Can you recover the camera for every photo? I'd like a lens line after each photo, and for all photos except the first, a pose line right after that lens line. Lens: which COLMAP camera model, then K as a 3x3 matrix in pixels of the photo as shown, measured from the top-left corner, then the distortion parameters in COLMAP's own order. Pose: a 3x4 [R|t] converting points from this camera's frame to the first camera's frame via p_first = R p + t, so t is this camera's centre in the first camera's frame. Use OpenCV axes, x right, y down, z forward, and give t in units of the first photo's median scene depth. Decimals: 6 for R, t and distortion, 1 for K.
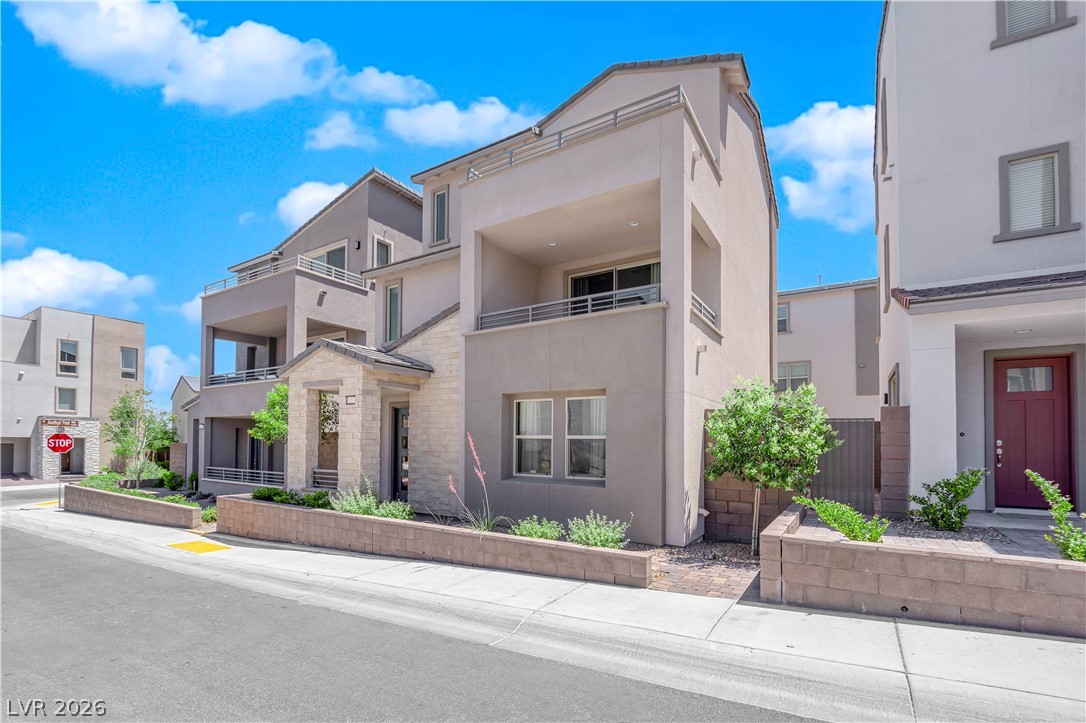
lens RADIAL K [[492.7, 0, 544.8], [0, 492.7, 444.2], [0, 0, 1]] dist [-0.015902, -0.000436]
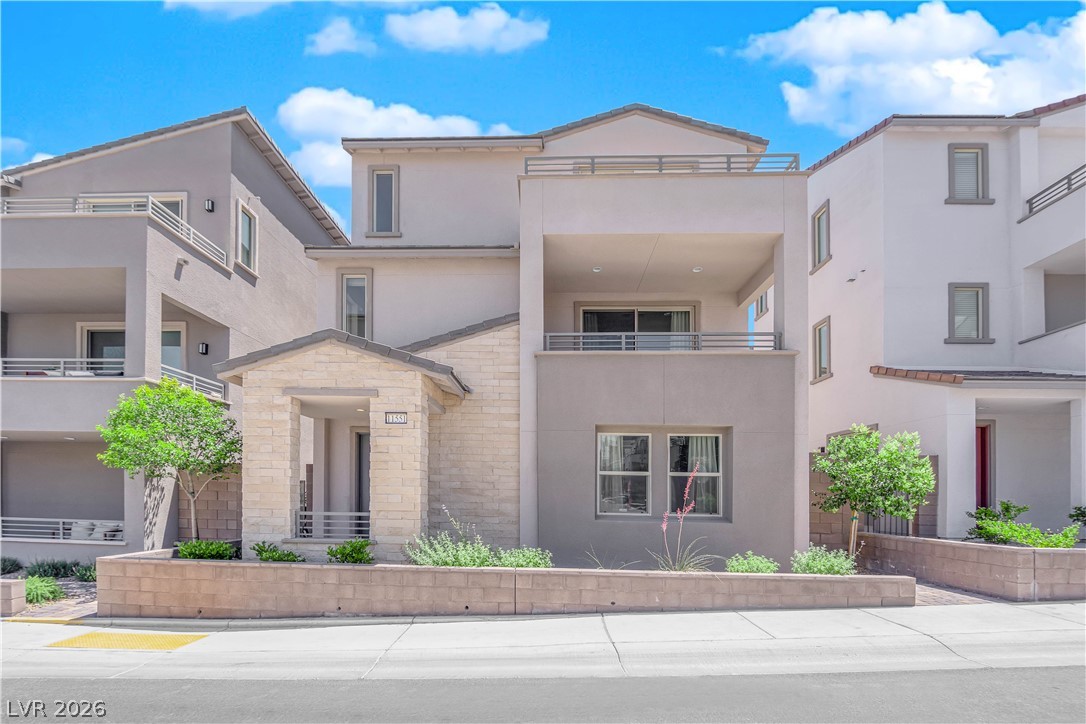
lens RADIAL K [[496.3, 0, 541.9], [0, 496.3, 498.6], [0, 0, 1]] dist [0.000458, -0.005367]
pose [[0.870226, 0.005155, 0.492625, -0.542954], [-0.008668, 0.999951, 0.004848, 0.026579], [-0.492576, -0.008488, 0.870228, 0.217674]]
